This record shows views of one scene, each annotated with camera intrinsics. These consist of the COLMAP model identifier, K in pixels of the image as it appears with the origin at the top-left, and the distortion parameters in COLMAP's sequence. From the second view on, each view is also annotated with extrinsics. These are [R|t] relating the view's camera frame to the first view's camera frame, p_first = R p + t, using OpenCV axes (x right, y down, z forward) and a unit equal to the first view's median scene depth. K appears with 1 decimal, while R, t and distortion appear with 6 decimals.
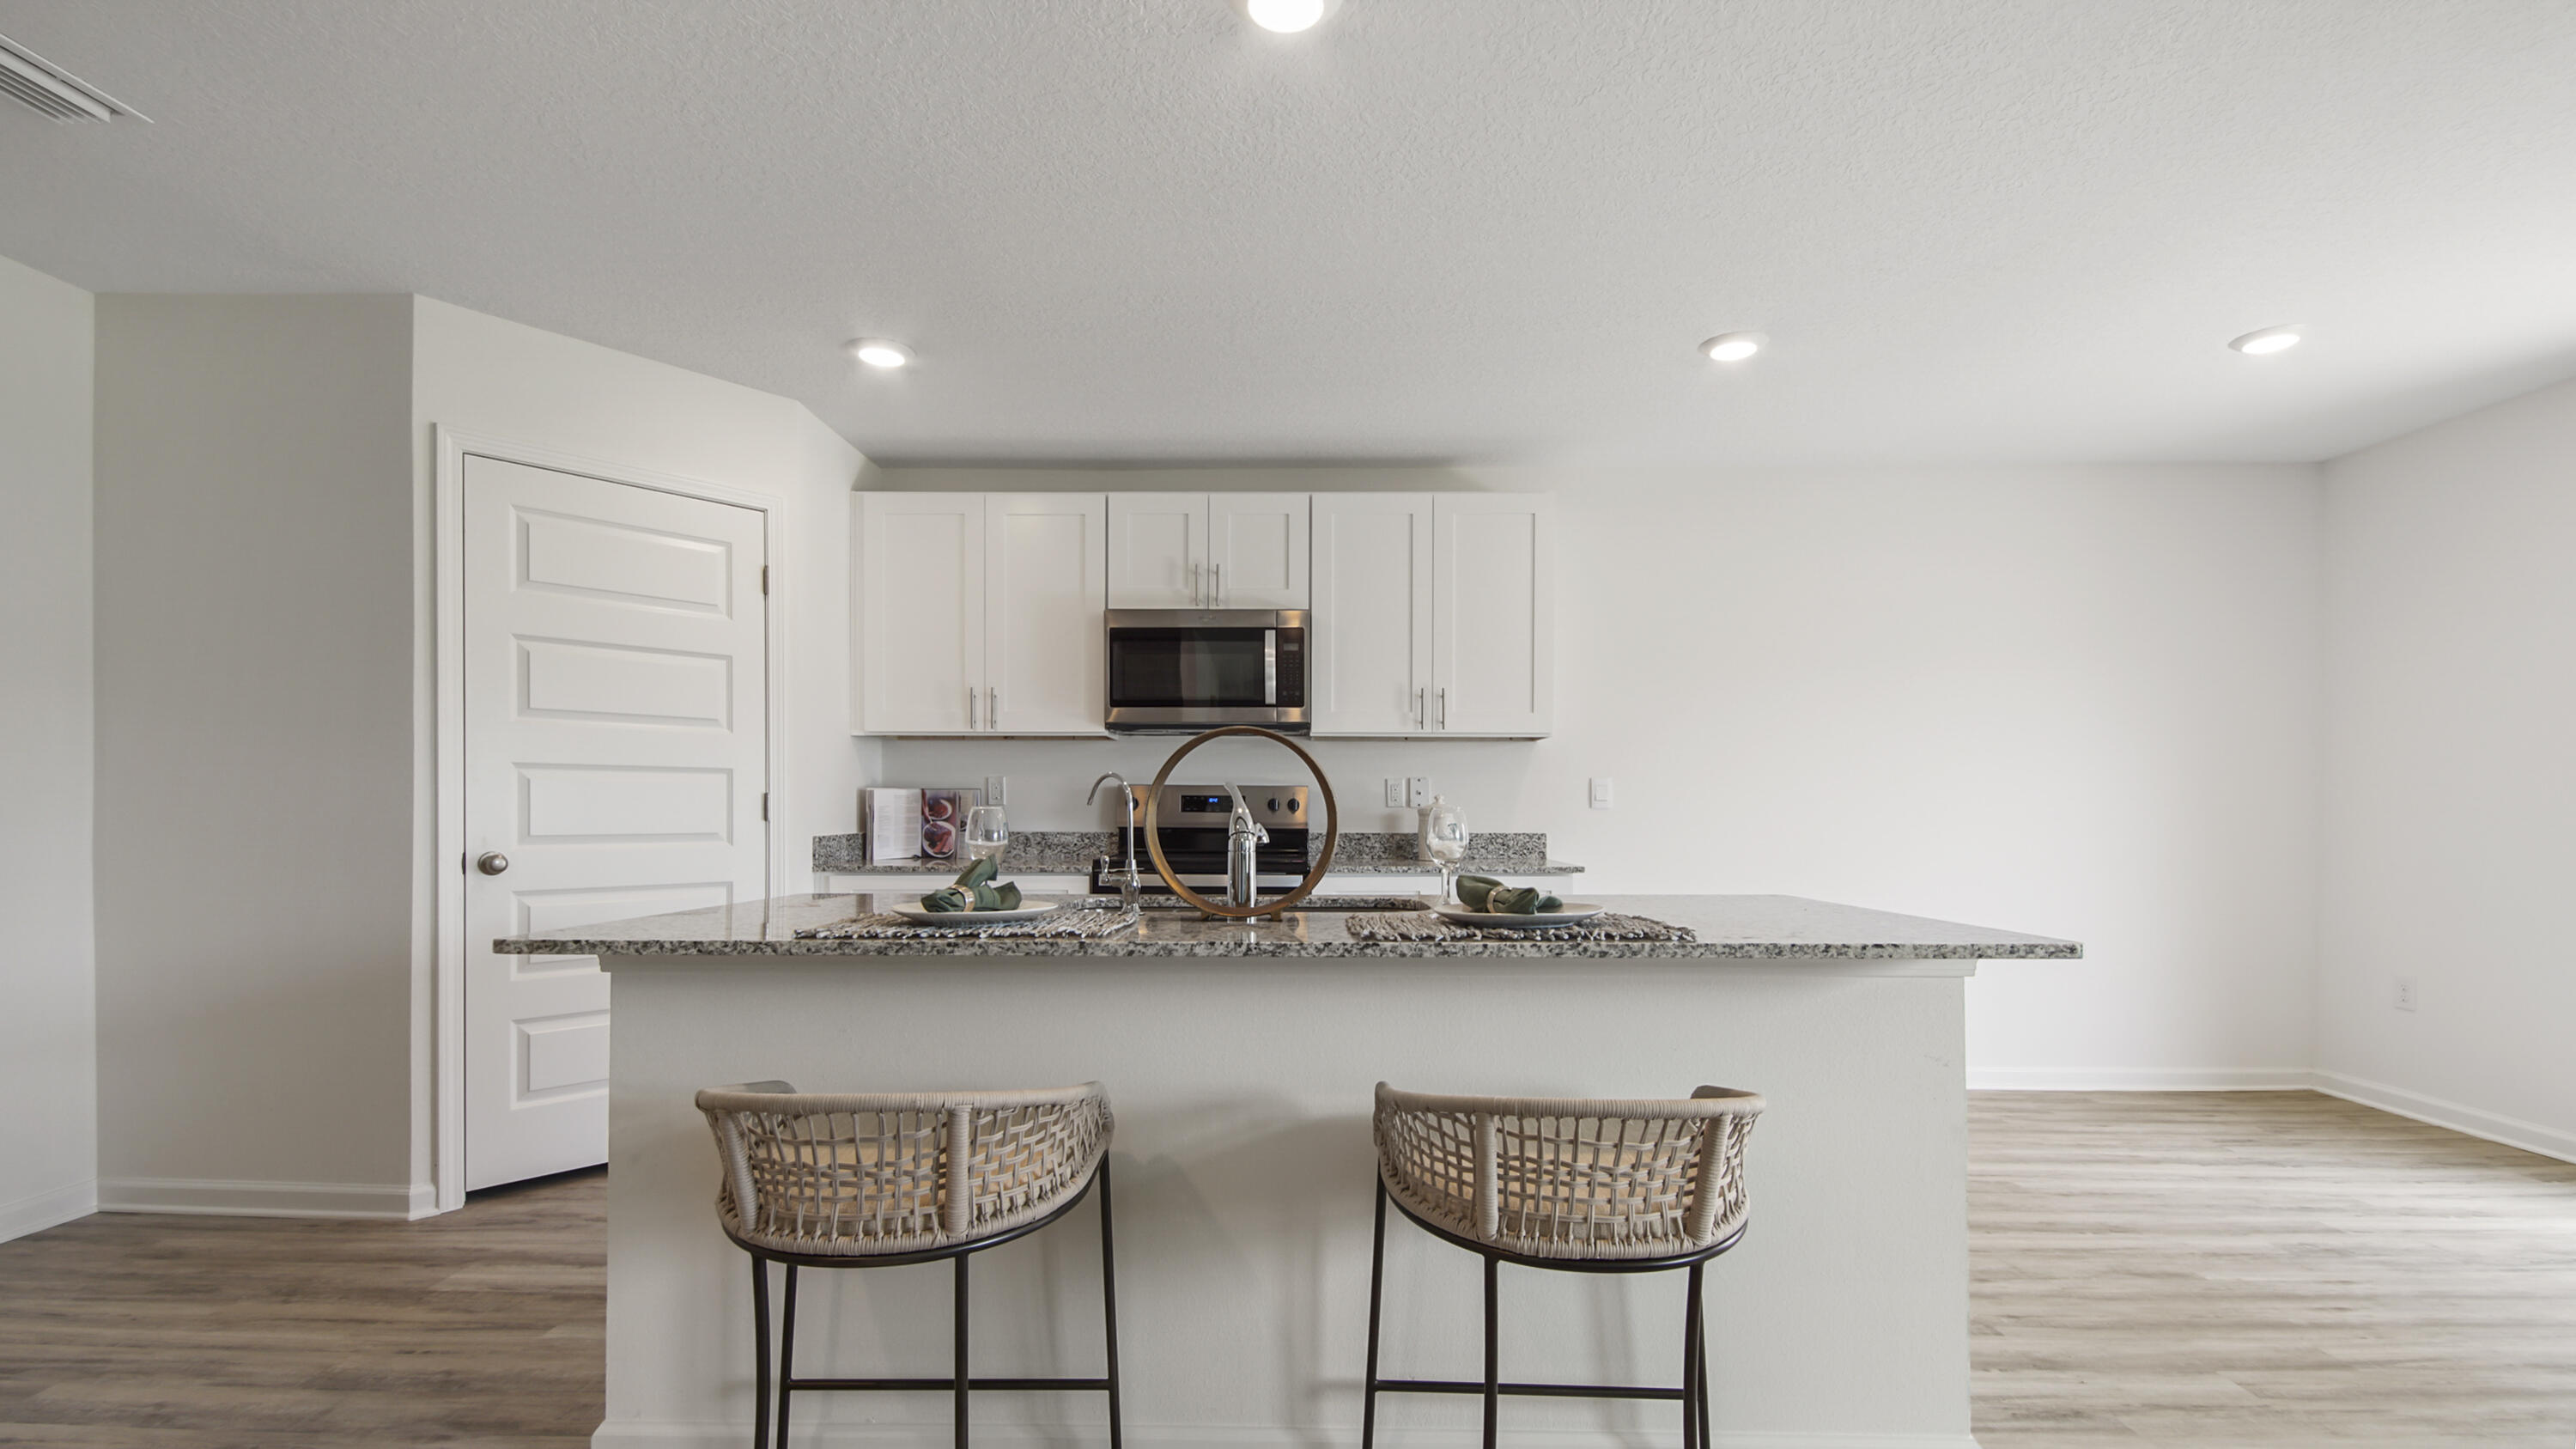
lens RADIAL K [[1132.1, 0, 1288.0], [0, 1132.1, 774.9], [0, 0, 1]] dist [0.039130, -0.030776]
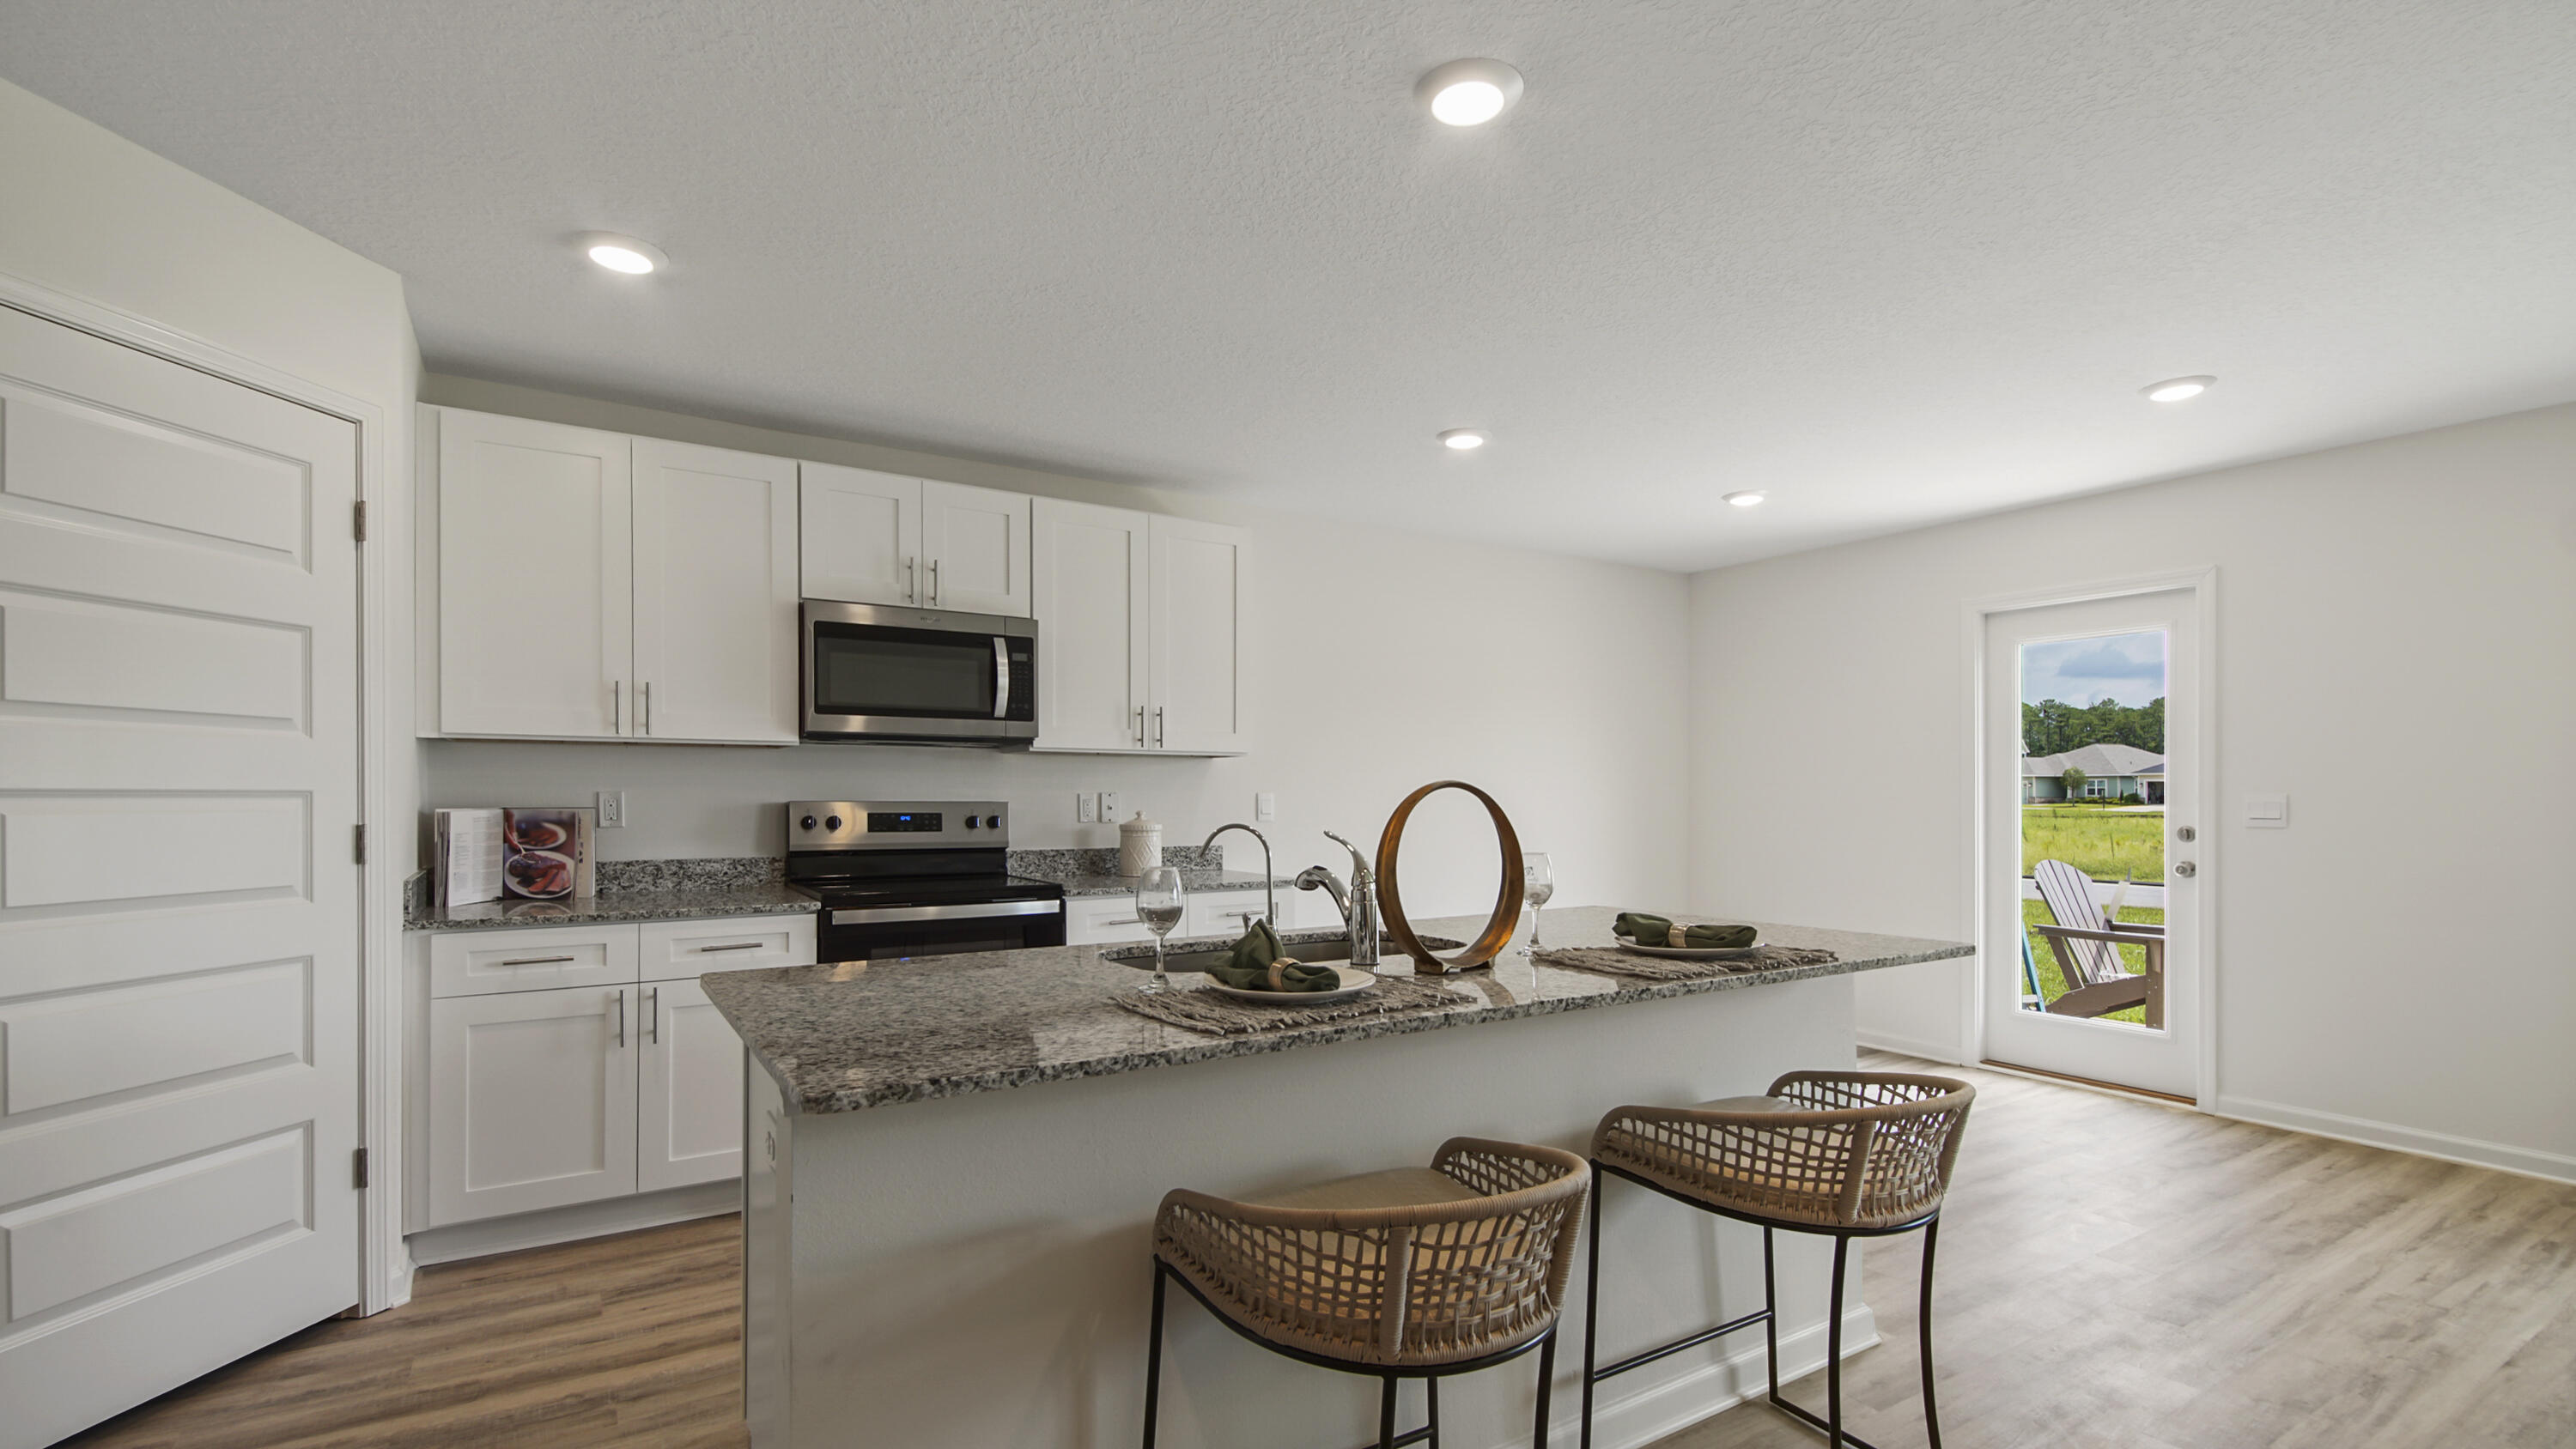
lens RADIAL K [[1123.0, 0, 1283.2], [0, 1123.0, 758.4], [0, 0, 1]] dist [0.010536, -0.000268]
pose [[0.840227, 0.015699, 0.542007, -0.311432], [-0.014810, 0.999872, -0.006002, -0.025425], [-0.542032, -0.002984, 0.840352, 0.092181]]
